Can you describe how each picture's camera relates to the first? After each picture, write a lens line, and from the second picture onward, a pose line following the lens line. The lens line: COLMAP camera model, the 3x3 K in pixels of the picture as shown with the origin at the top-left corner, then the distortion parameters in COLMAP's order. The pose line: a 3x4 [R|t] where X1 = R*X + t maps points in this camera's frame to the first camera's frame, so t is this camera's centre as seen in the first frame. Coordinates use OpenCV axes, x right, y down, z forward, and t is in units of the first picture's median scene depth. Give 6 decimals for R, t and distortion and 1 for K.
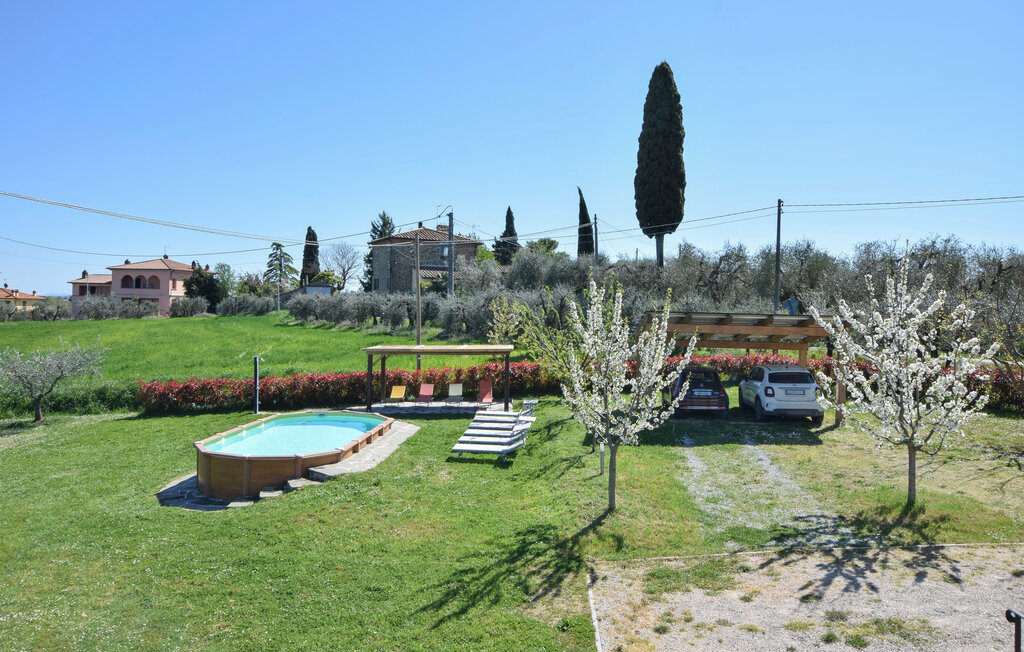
lens RADIAL K [[746.5, 0, 511.5], [0, 746.5, 322.9], [0, 0, 1]] dist [0.000023, 0.001301]
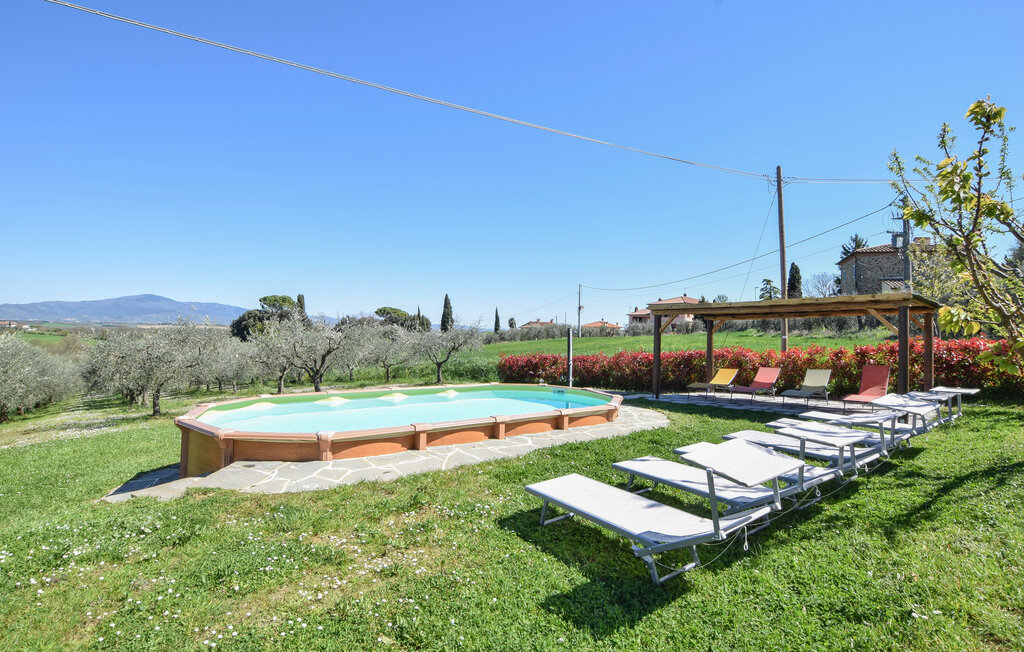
lens RADIAL K [[494.8, 0, 510.6], [0, 494.8, 326.6], [0, 0, 1]] dist [-0.000798, -0.000039]
pose [[0.674727, -0.010921, -0.737987, 0.026171], [-0.023245, 0.999080, -0.036037, 0.030841], [0.737701, 0.041470, 0.673852, 0.248885]]
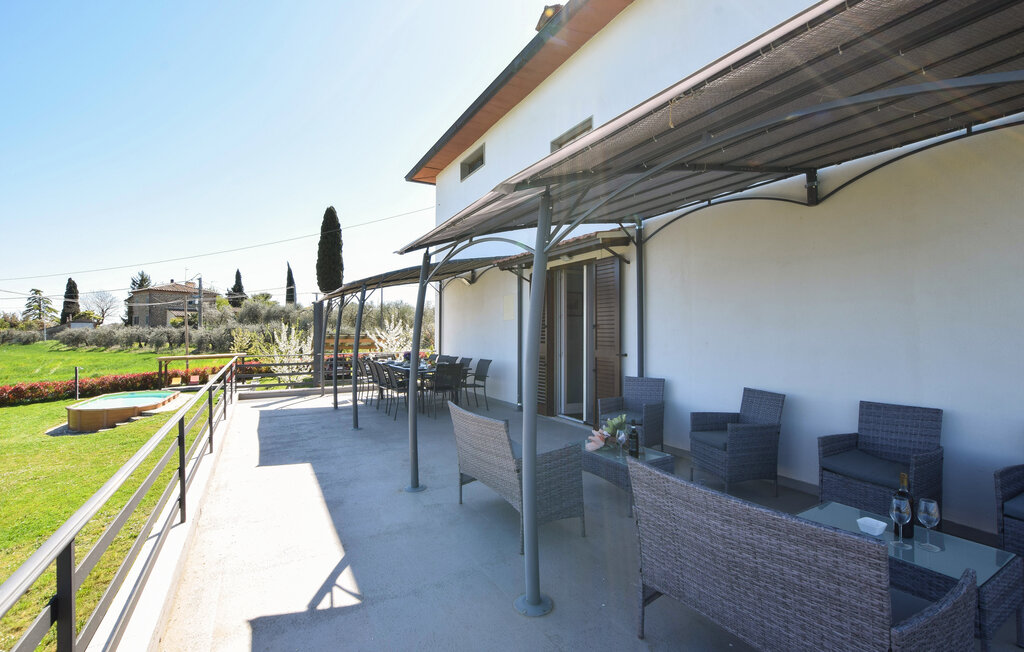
lens RADIAL K [[451.4, 0, 502.9], [0, 451.4, 310.3], [0, 0, 1]] dist [-0.019263, -0.000477]
pose [[0.860735, -0.001749, 0.509050, -0.007919], [0.034866, 0.997848, -0.055525, 0.003132], [-0.507858, 0.065541, 0.858944, -0.177152]]
